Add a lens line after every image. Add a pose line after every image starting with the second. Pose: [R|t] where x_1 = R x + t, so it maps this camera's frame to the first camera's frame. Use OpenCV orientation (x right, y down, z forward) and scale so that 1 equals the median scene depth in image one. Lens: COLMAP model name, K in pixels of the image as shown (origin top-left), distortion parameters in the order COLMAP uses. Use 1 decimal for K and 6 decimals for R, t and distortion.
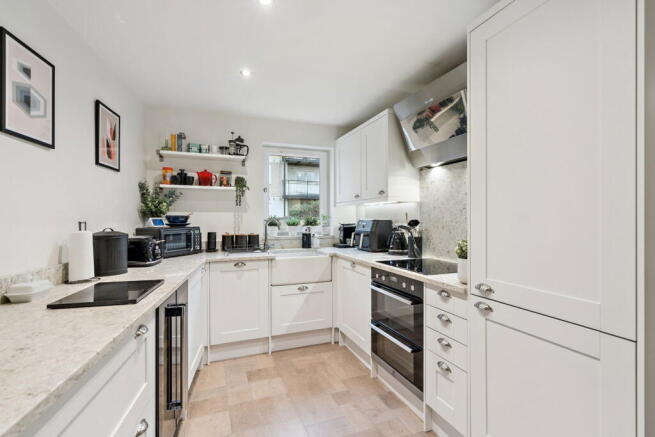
lens RADIAL K [[298.8, 0, 325.0], [0, 298.8, 219.0], [0, 0, 1]] dist [0.001782, 0.000921]
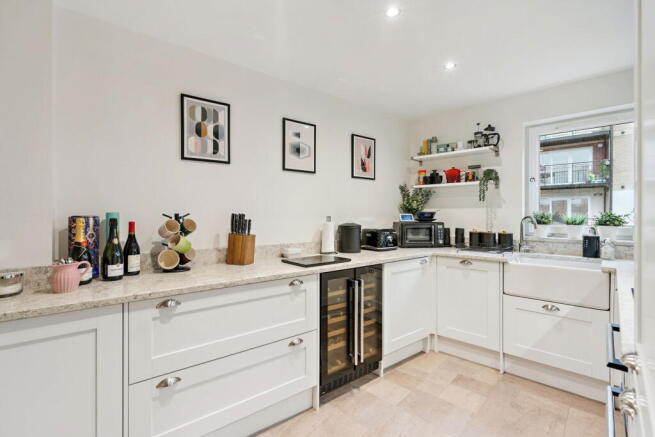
lens RADIAL K [[298.8, 0, 324.3], [0, 298.8, 214.9], [0, 0, 1]] dist [0.001782, 0.000921]
pose [[0.437787, 0.003163, -0.899073, 0.355656], [-0.004787, 0.999988, 0.001187, 0.000299], [0.899066, 0.003784, 0.437797, 0.163163]]
